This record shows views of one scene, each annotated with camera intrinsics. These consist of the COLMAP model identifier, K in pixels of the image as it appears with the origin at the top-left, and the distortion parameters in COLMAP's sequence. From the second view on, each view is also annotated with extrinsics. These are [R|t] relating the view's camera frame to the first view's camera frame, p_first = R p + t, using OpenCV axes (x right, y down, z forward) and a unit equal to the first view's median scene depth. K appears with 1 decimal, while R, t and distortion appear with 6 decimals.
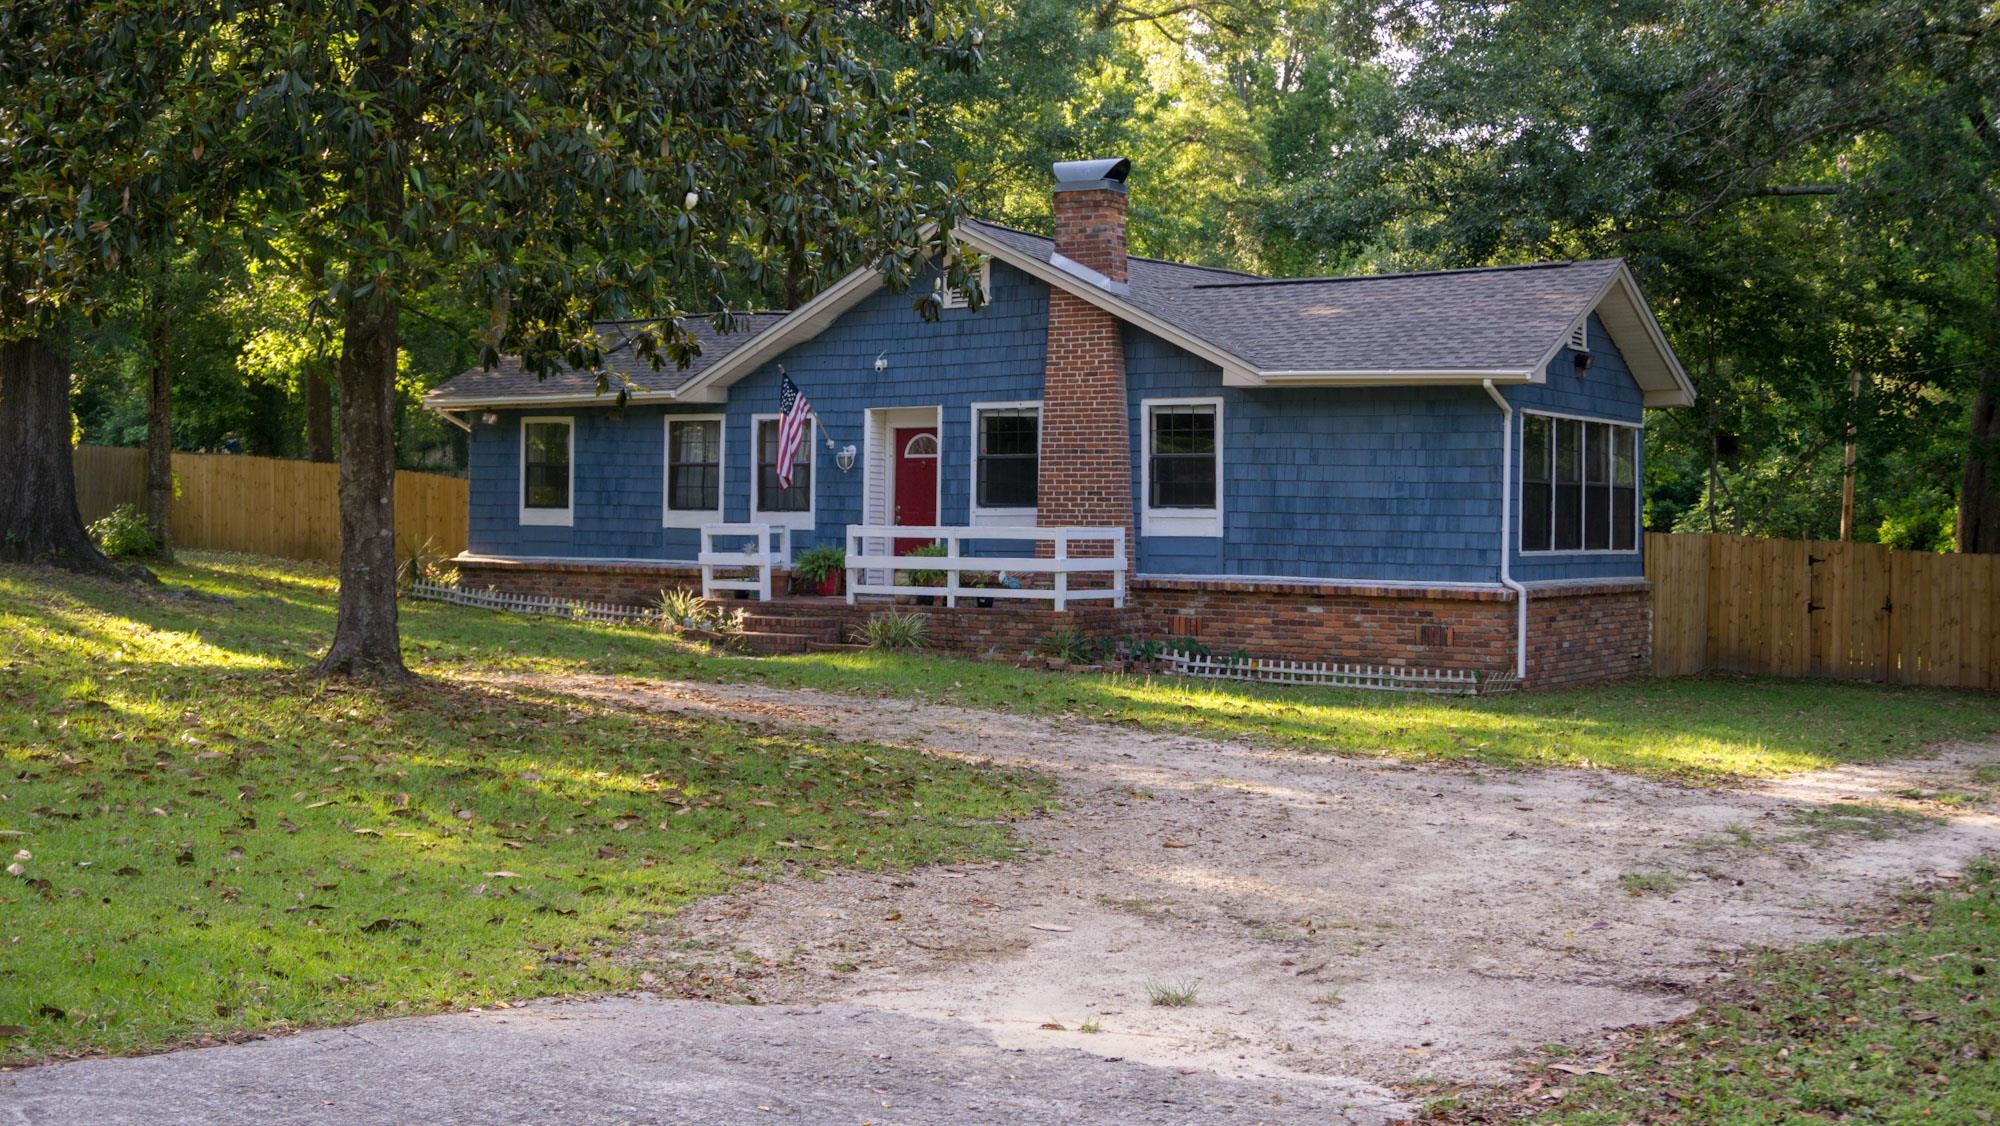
lens RADIAL K [[2366.1, 0, 1000.6], [0, 2366.1, 562.3], [0, 0, 1]] dist [-0.242206, 0.000000]
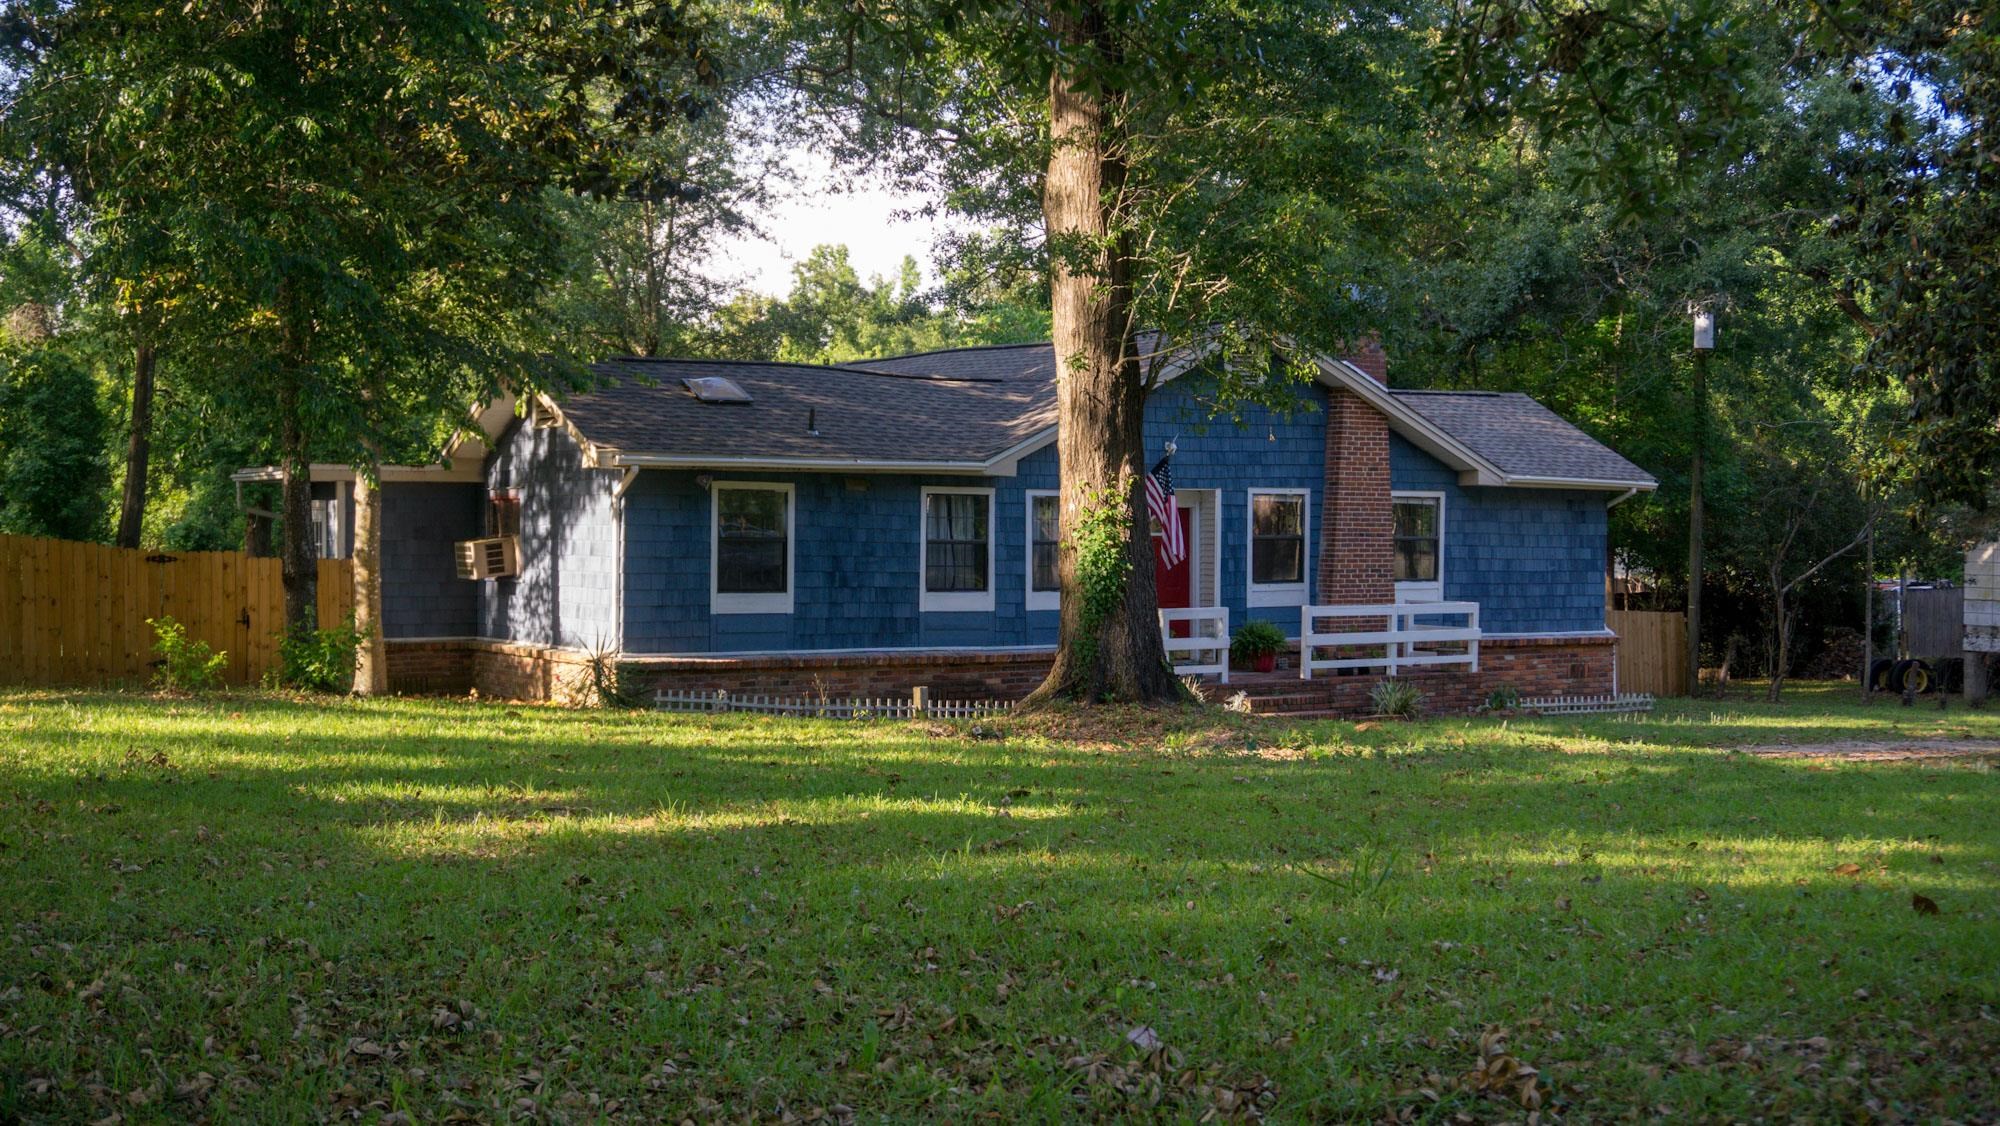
lens RADIAL K [[2366.1, 0, 1001.2], [0, 2366.1, 560.0], [0, 0, 1]] dist [-0.242206, 0.000000]
pose [[0.403719, -0.024967, 0.914542, -1.066235], [0.011153, 0.999688, 0.022368, -0.060464], [-0.914815, 0.001170, 0.403872, 0.672267]]
